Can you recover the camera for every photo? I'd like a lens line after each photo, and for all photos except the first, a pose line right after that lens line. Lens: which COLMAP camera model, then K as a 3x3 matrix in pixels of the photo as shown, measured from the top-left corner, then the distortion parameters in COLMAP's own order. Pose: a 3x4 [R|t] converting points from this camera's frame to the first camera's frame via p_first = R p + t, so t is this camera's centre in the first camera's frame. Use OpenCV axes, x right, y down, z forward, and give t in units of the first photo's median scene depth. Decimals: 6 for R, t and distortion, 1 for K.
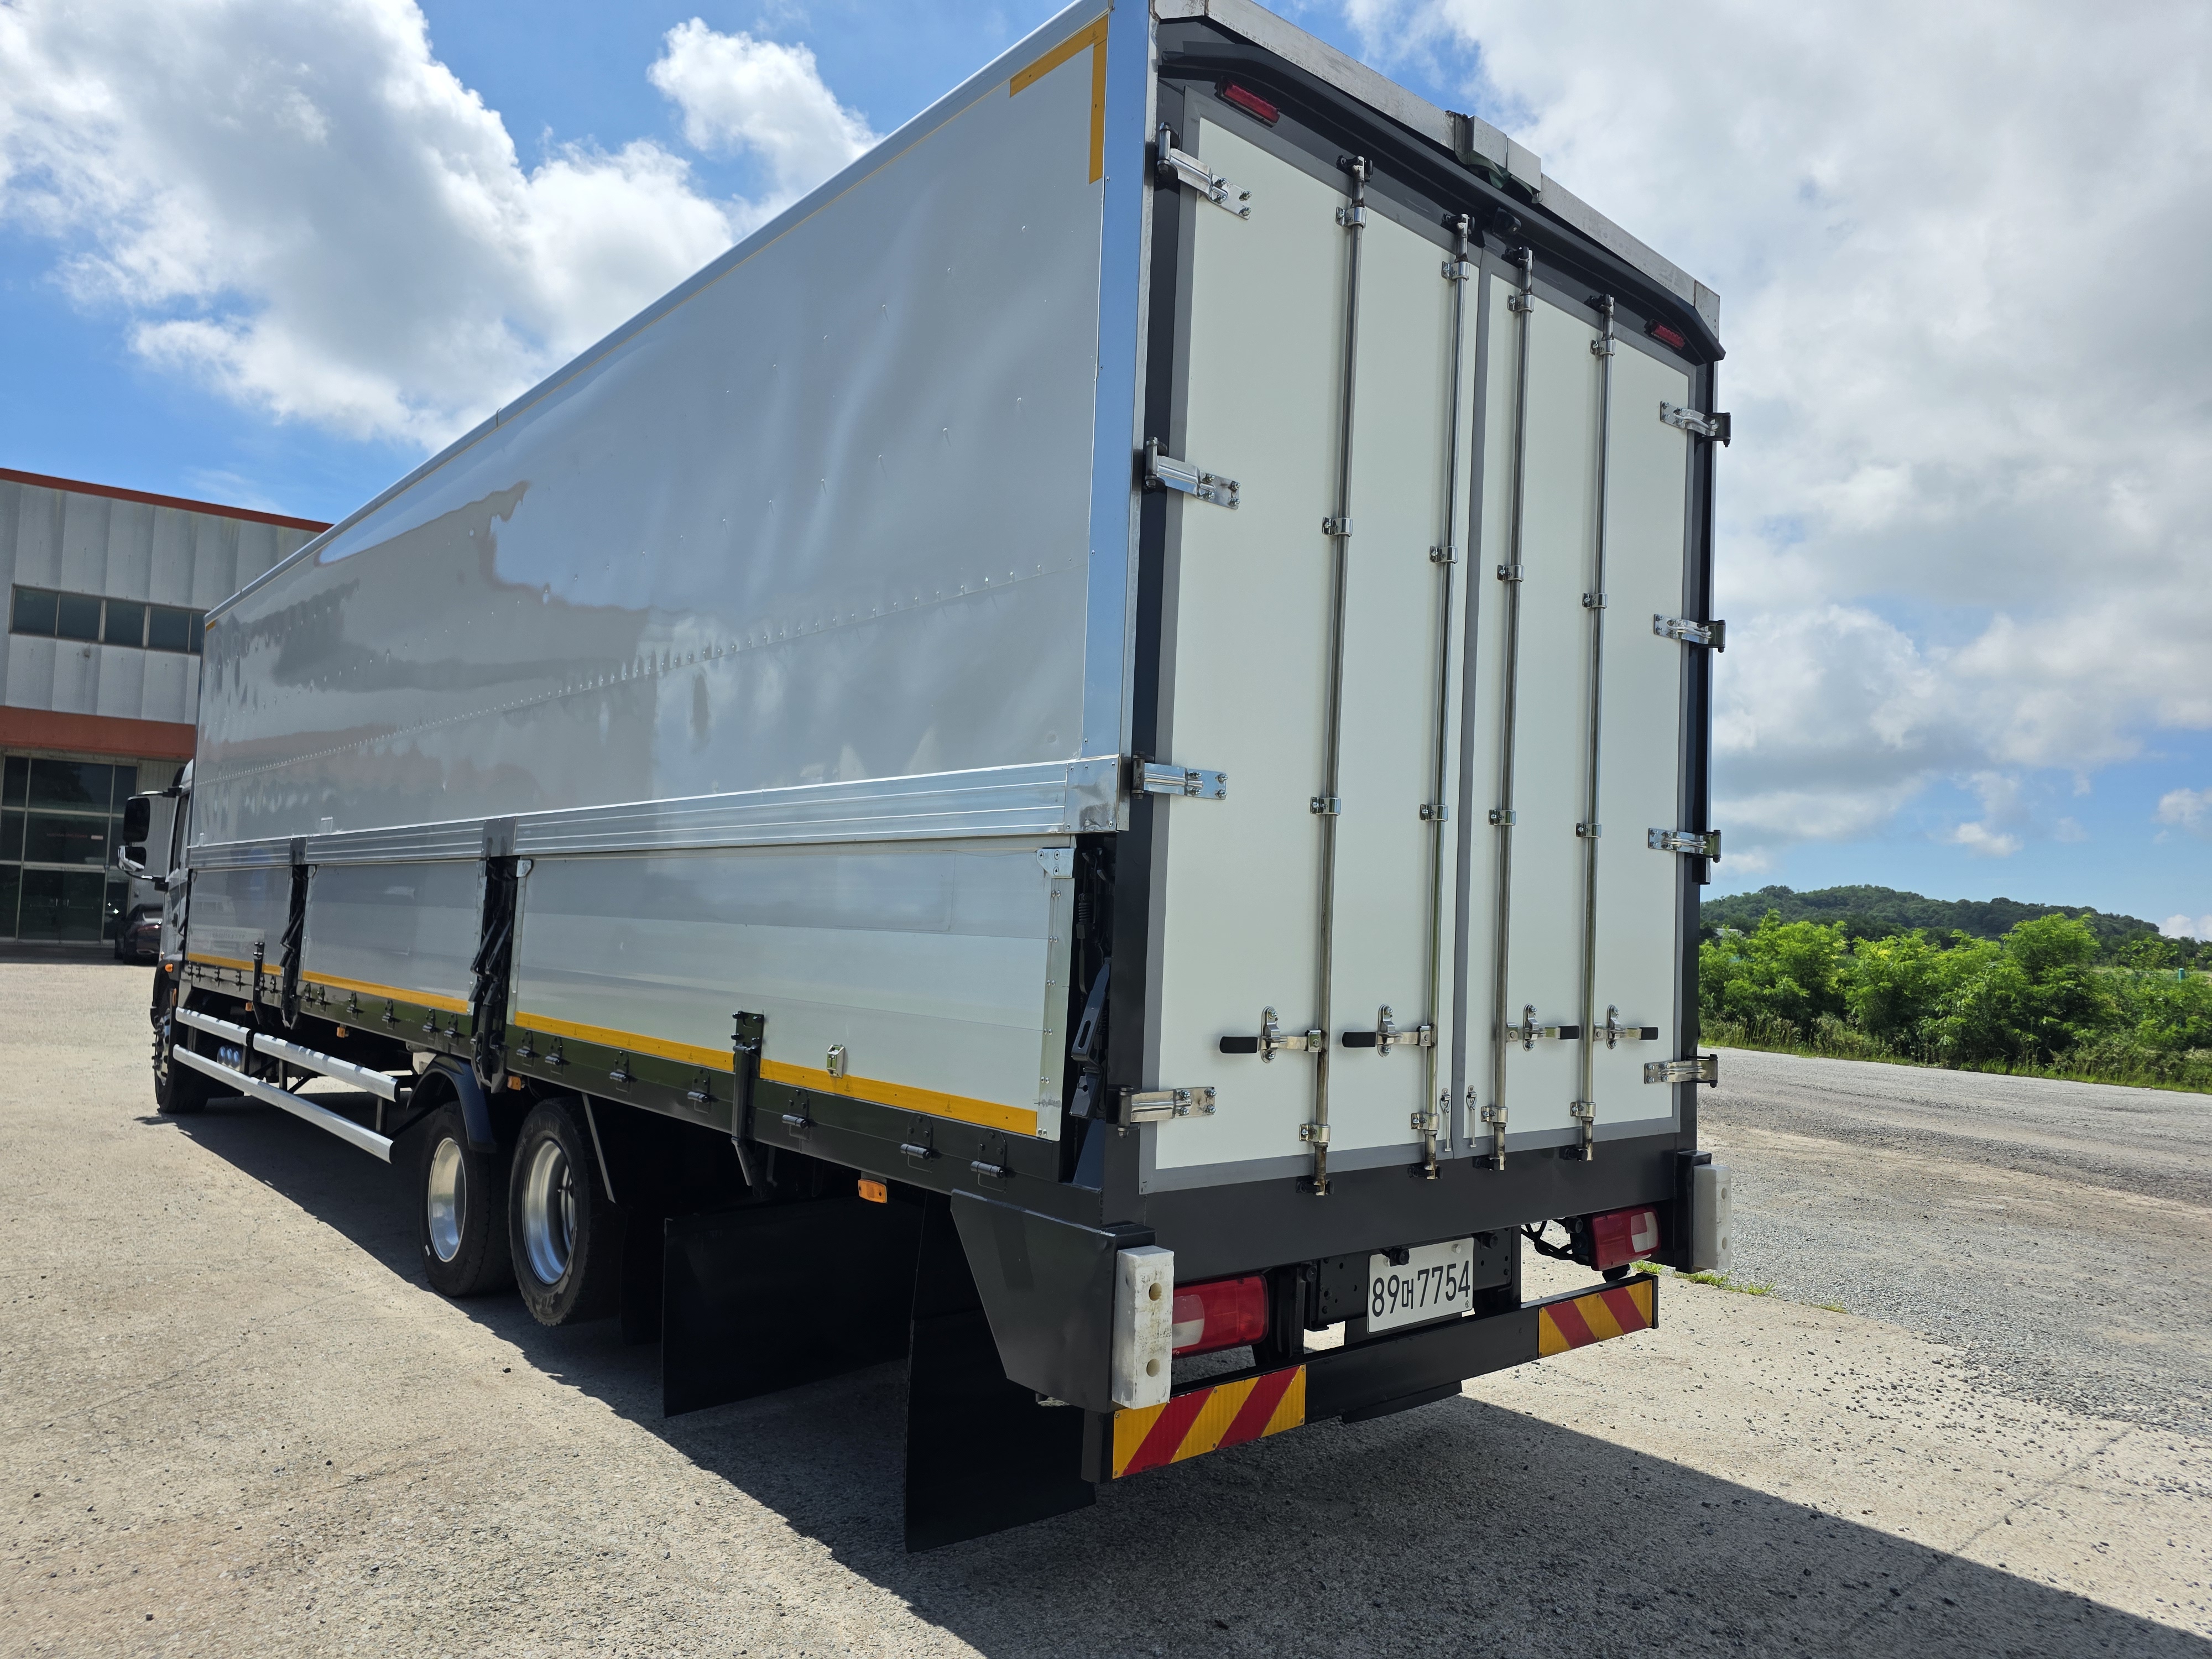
lens RADIAL K [[1463.6, 0, 1112.0], [0, 1463.6, 873.7], [0, 0, 1]] dist [0.055354, -0.085192]
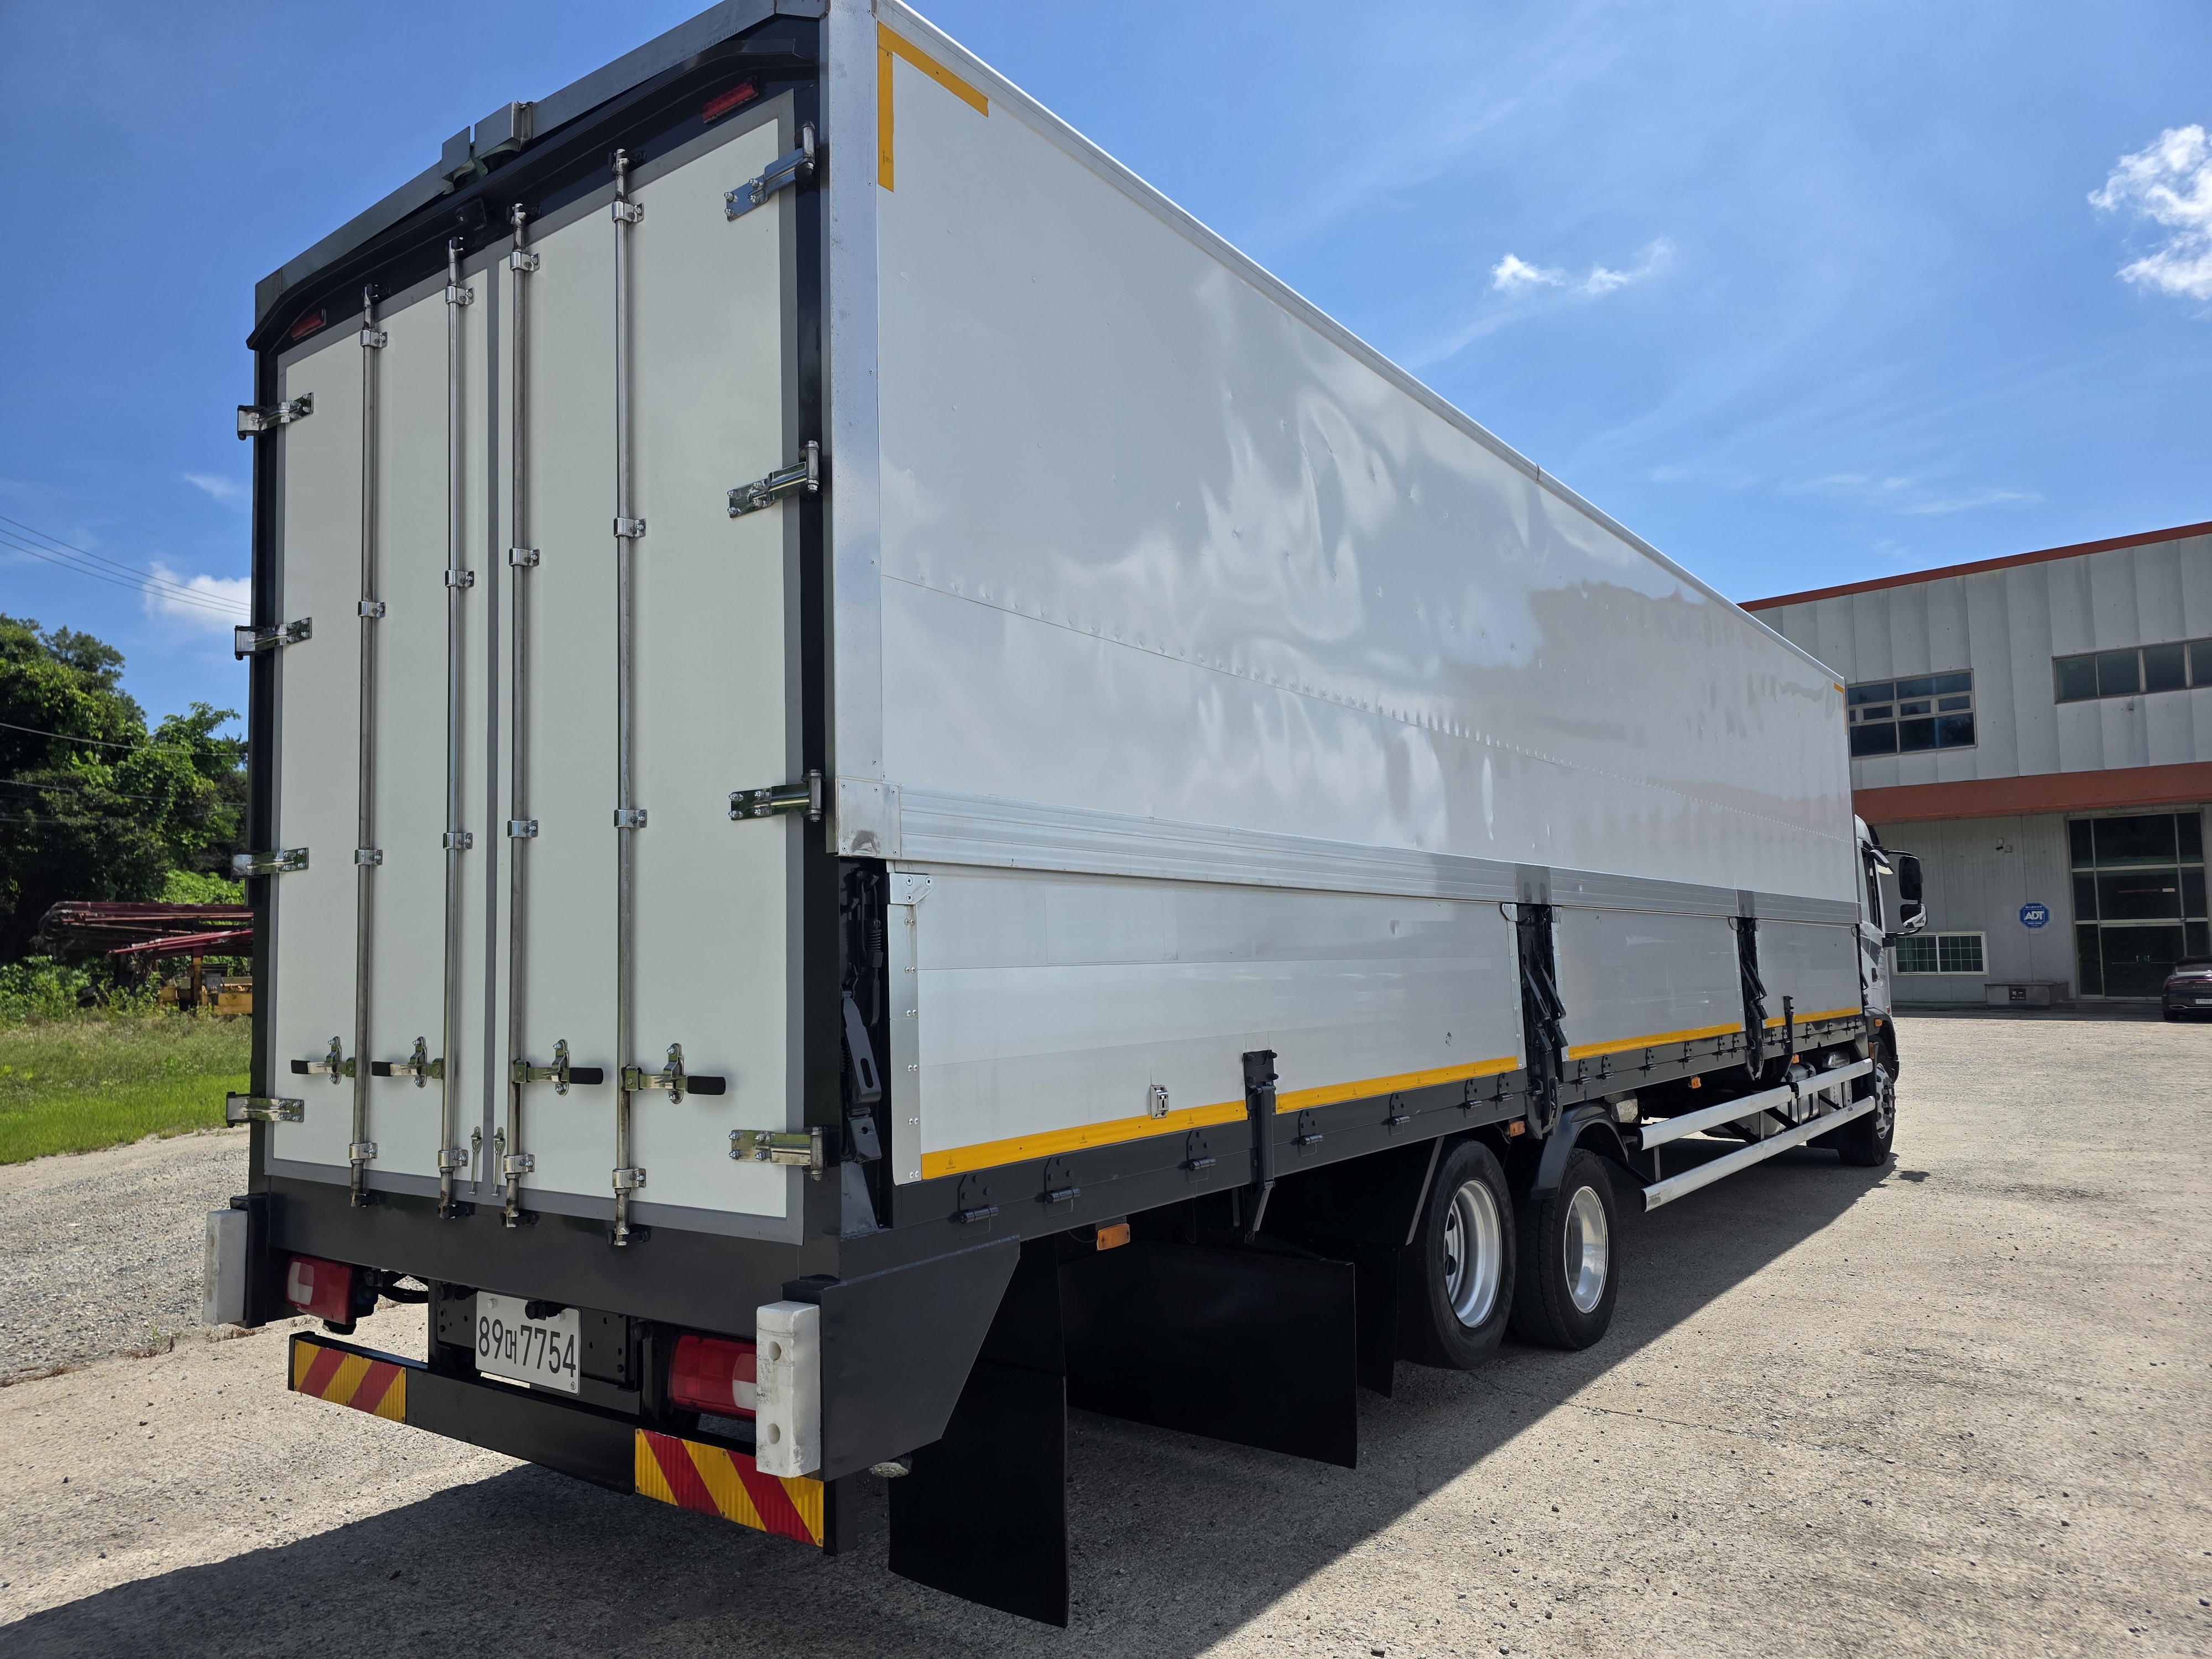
lens RADIAL K [[1463.6, 0, 1112.0], [0, 1463.6, 873.7], [0, 0, 1]] dist [0.055354, -0.085192]
pose [[0.215783, -0.109213, -0.970315, 1.061693], [0.070996, 0.992850, -0.095961, 0.087687], [0.973857, -0.048182, 0.221994, 1.009838]]
